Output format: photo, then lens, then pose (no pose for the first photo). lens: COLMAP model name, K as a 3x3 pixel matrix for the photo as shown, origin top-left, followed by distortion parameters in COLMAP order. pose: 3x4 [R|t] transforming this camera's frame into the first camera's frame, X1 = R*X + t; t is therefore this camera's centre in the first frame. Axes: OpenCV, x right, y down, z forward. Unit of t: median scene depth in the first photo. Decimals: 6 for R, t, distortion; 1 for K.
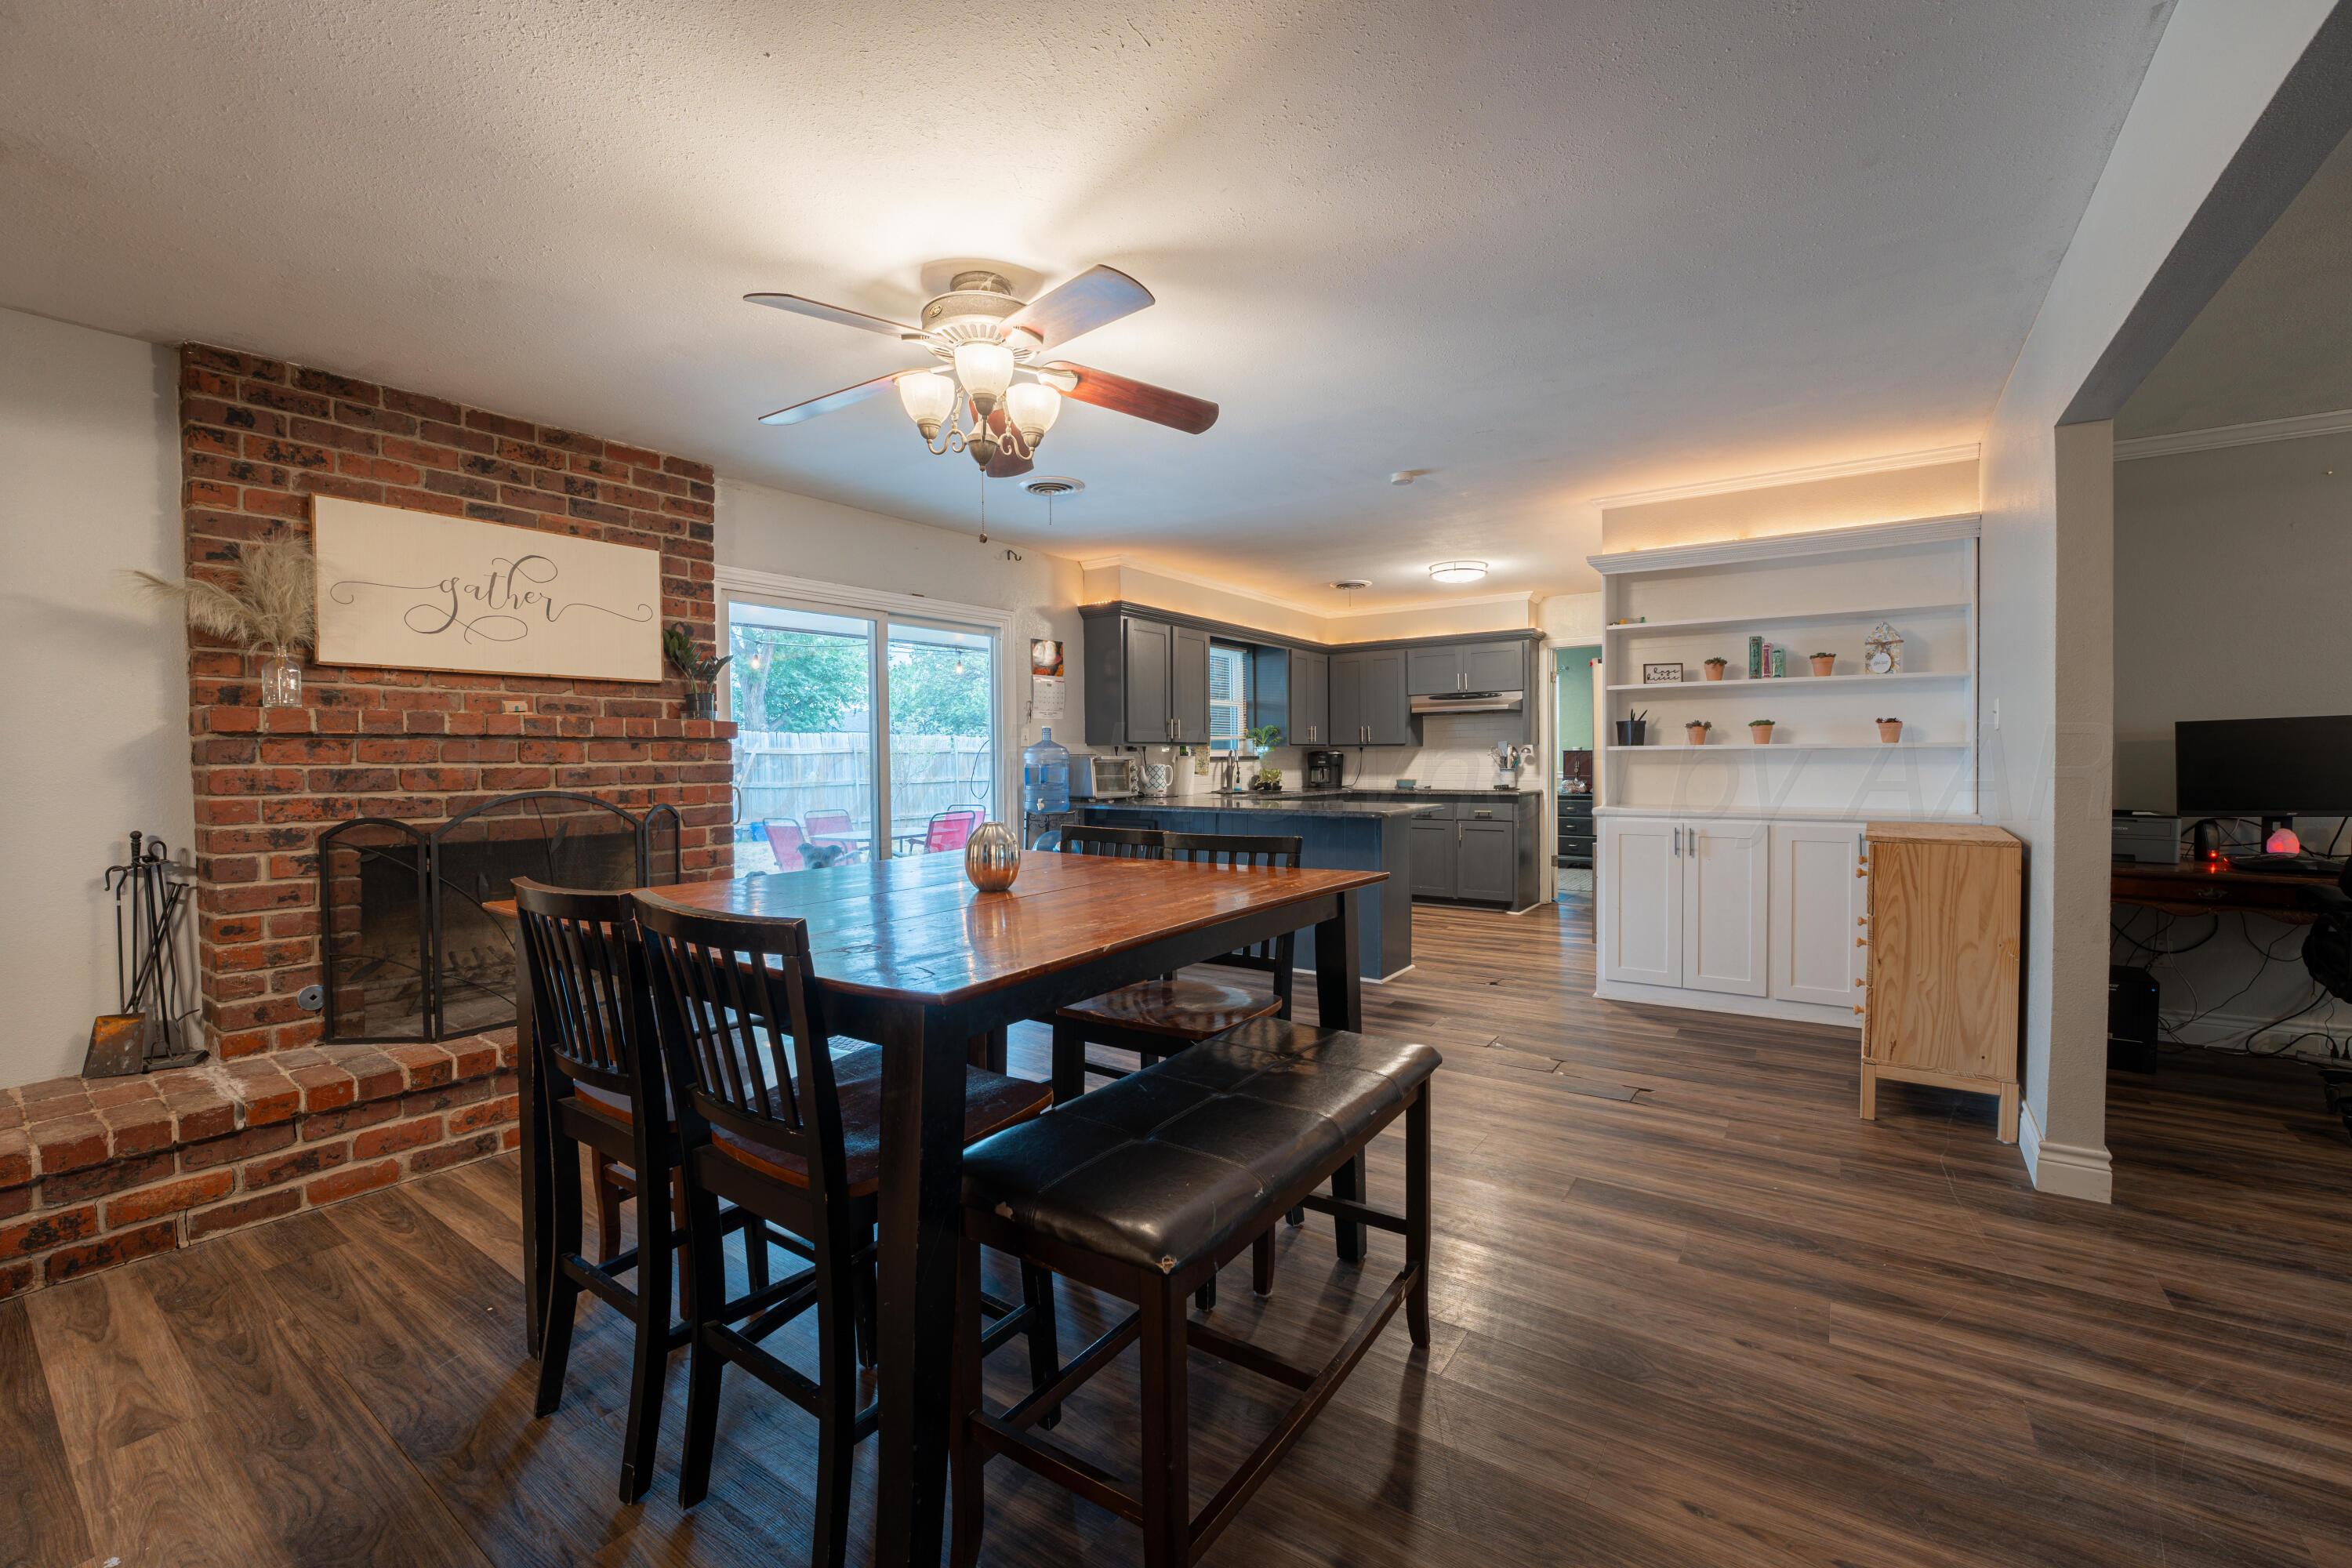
lens RADIAL K [[956.7, 0, 1170.7], [0, 956.7, 777.5], [0, 0, 1]] dist [-0.030355, 0.002988]
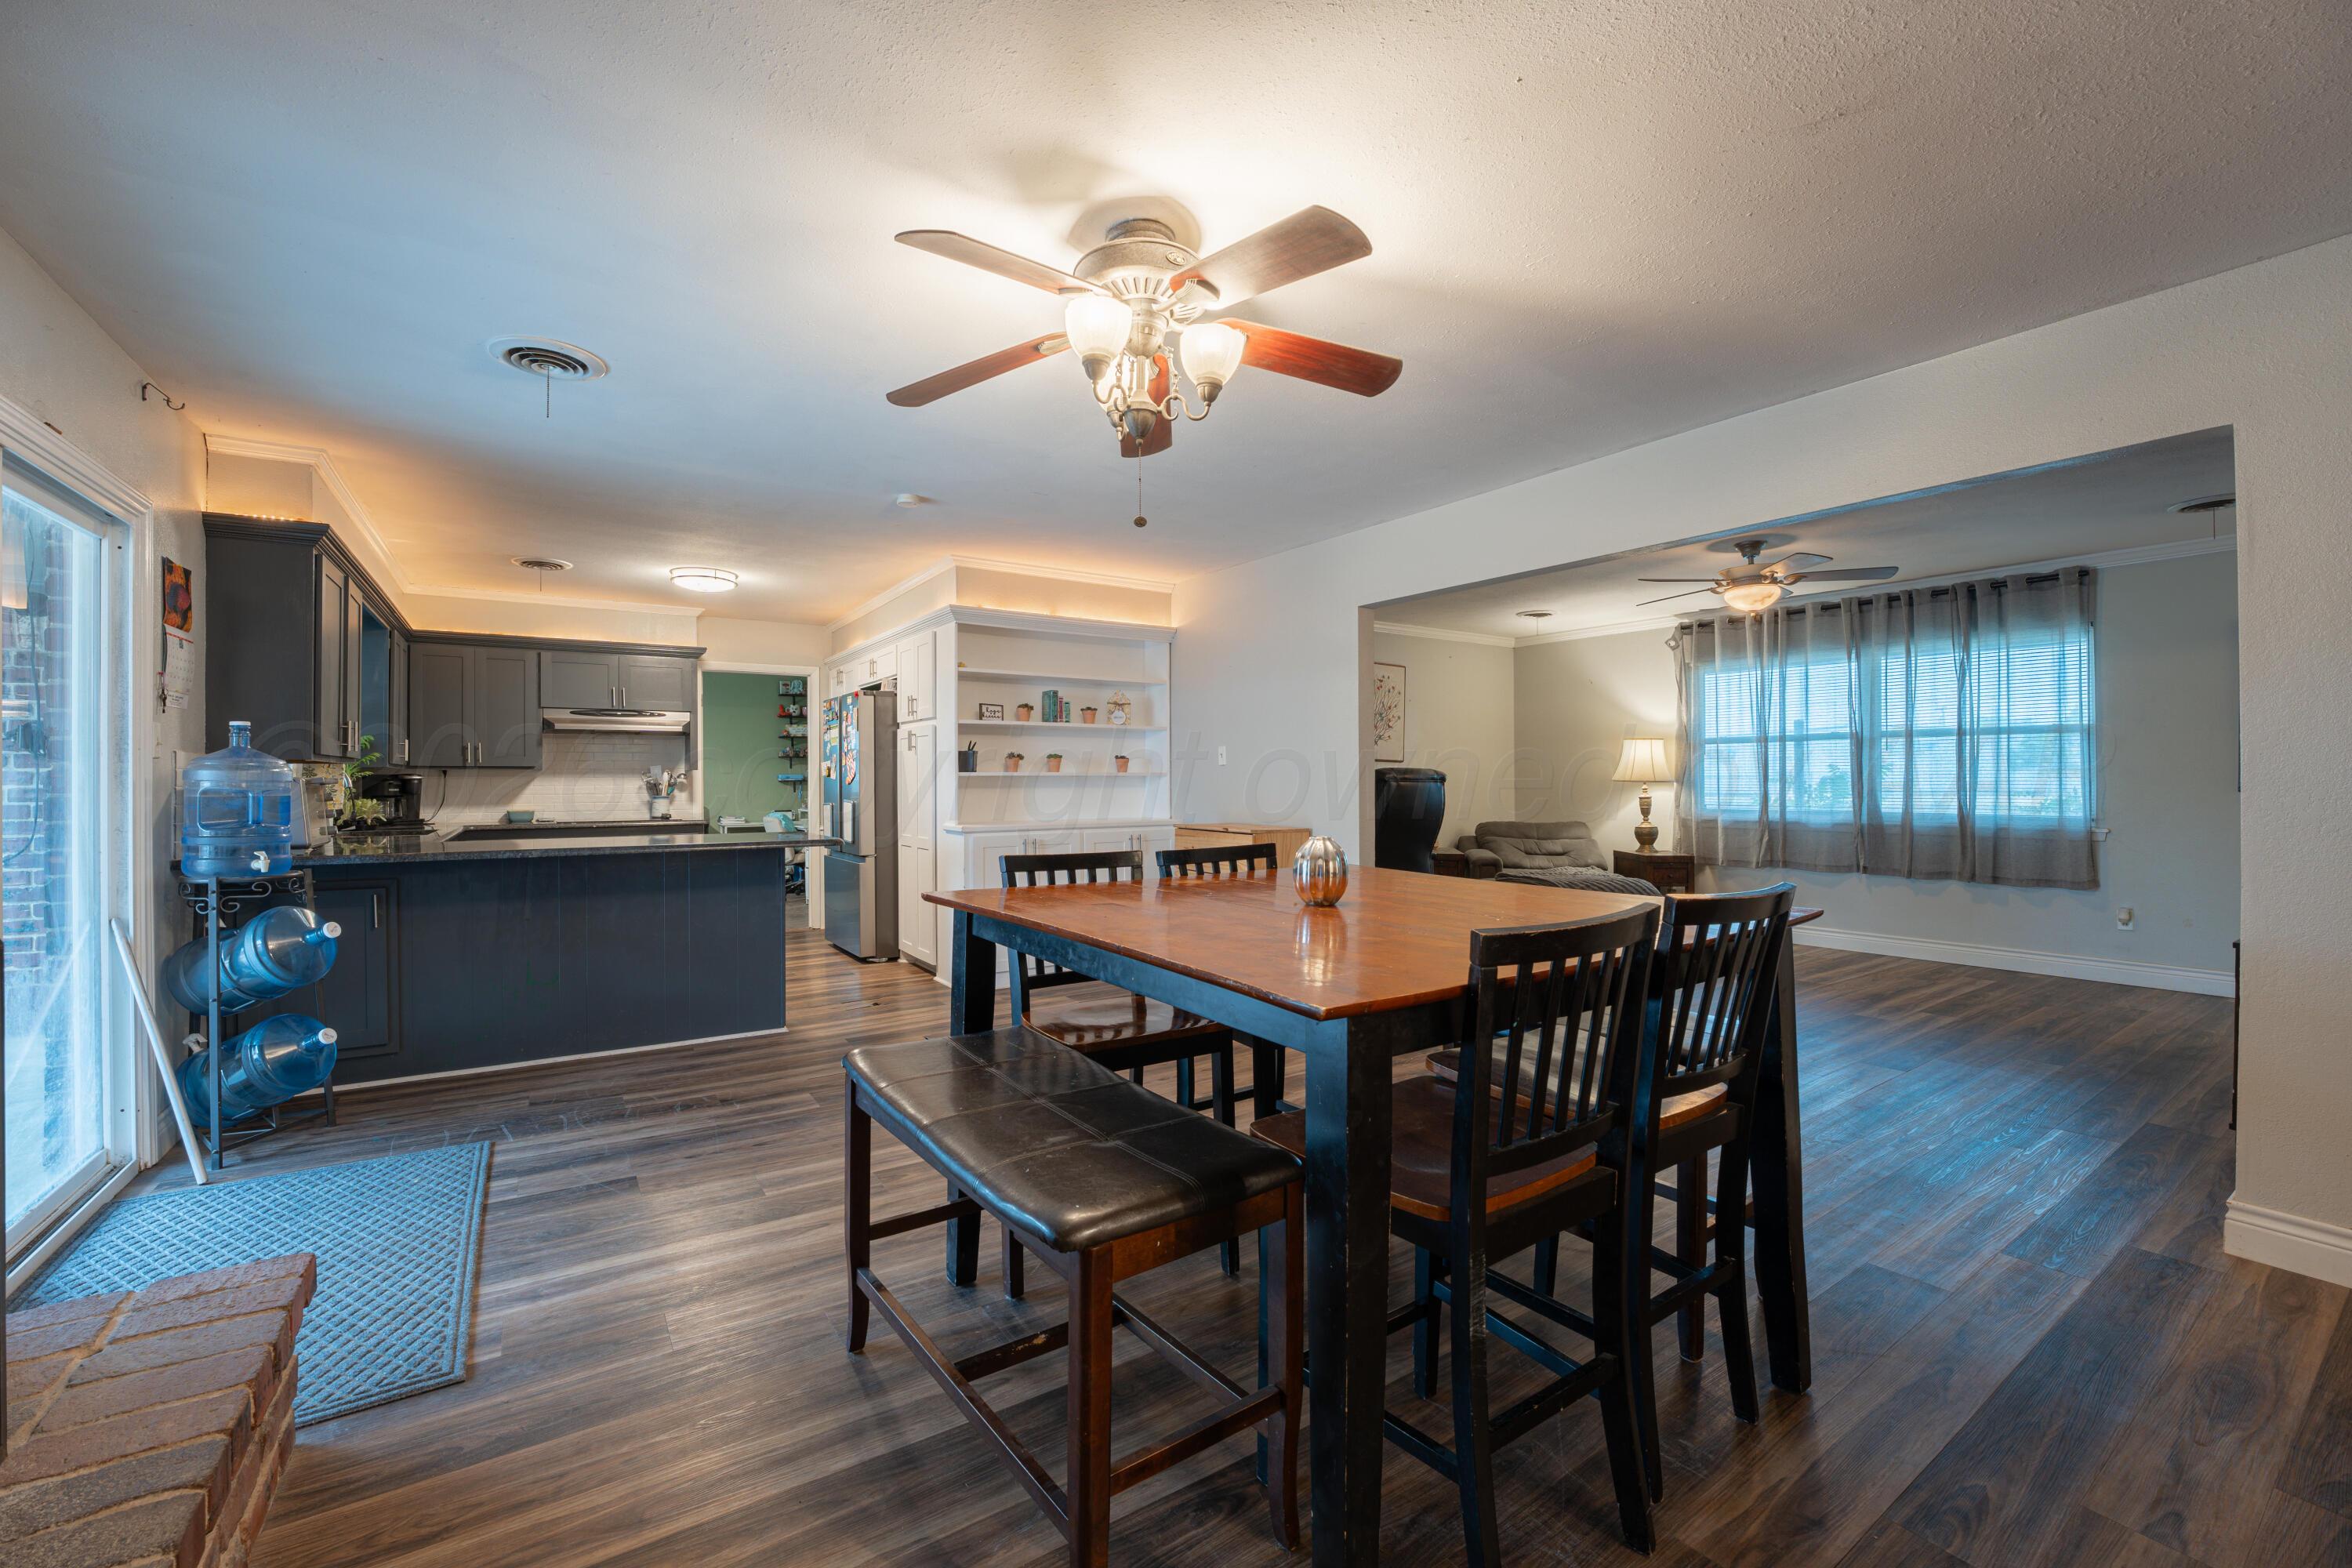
lens RADIAL K [[956.7, 0, 1179.3], [0, 956.7, 776.7], [0, 0, 1]] dist [-0.030355, 0.002988]
pose [[0.355834, 0.010758, 0.934487, -0.665875], [0.021292, 0.999581, -0.019615, 0.001051], [-0.934307, 0.026877, 0.355456, 0.441320]]
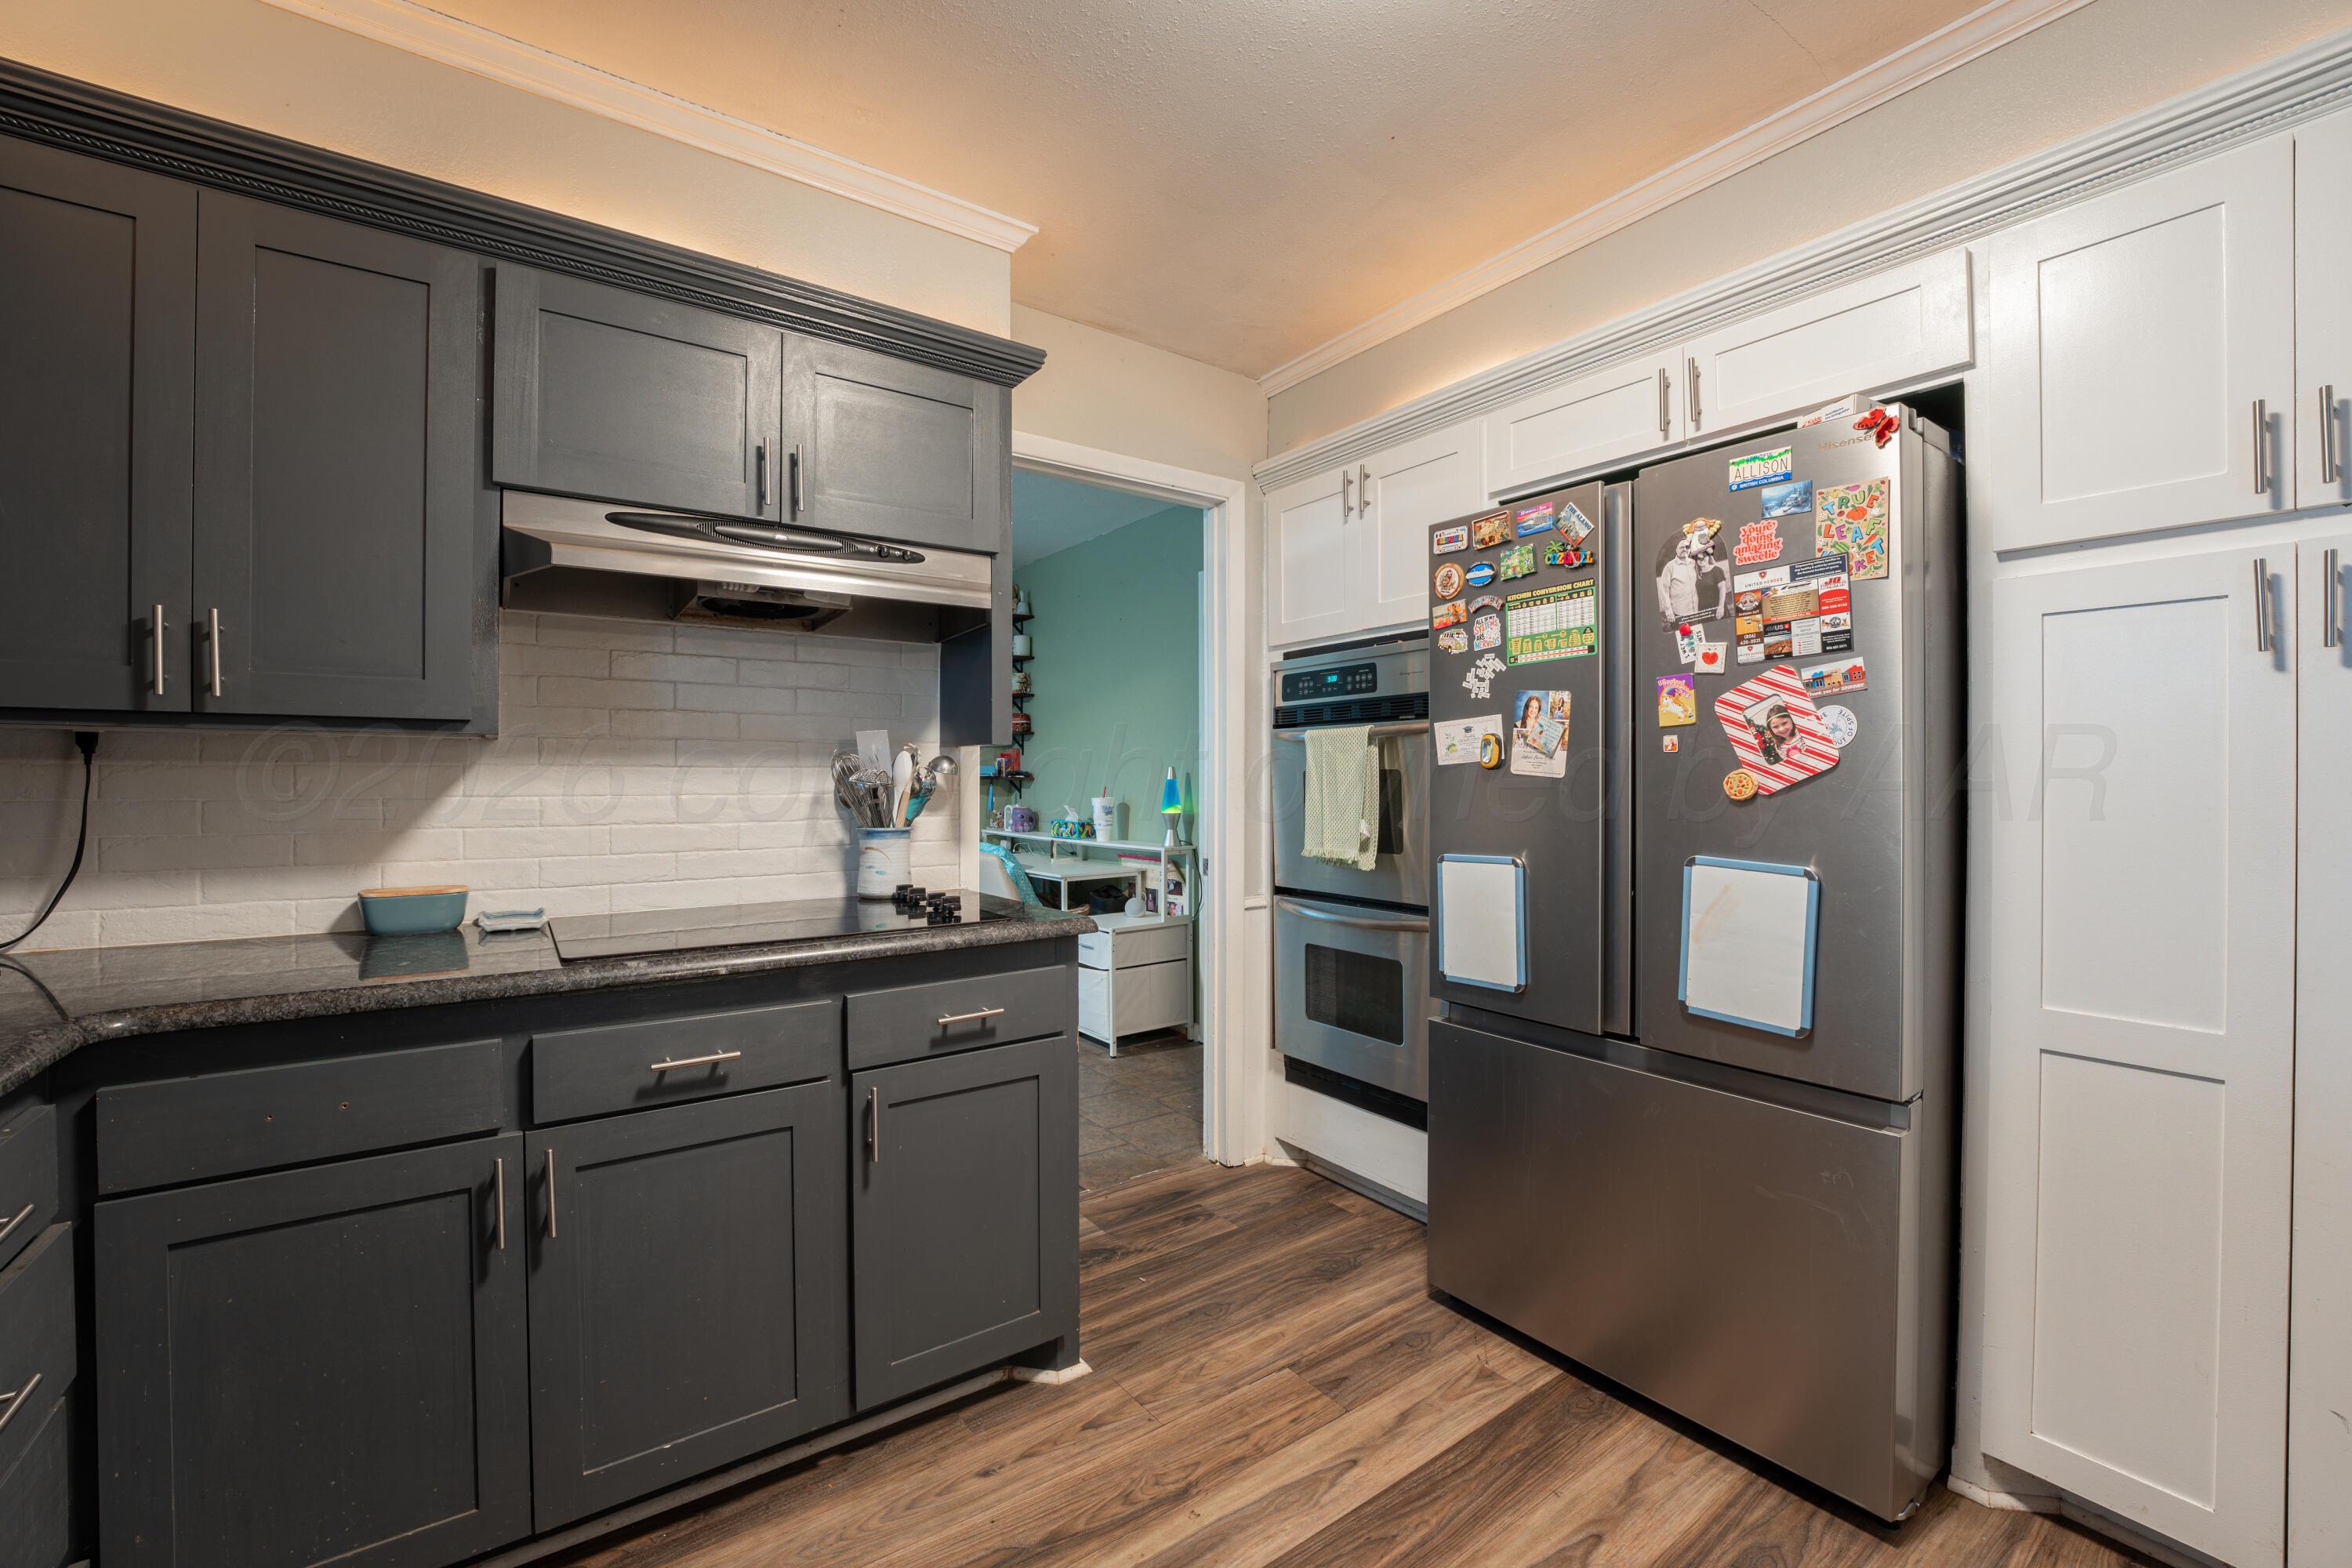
lens RADIAL K [[956.7, 0, 1188.5], [0, 956.7, 776.6], [0, 0, 1]] dist [-0.030355, 0.002988]
pose [[0.323464, 0.010437, 0.946183, 0.231126], [0.018705, 0.999673, -0.017422, -0.037983], [-0.946056, 0.023333, 0.323163, 1.709963]]
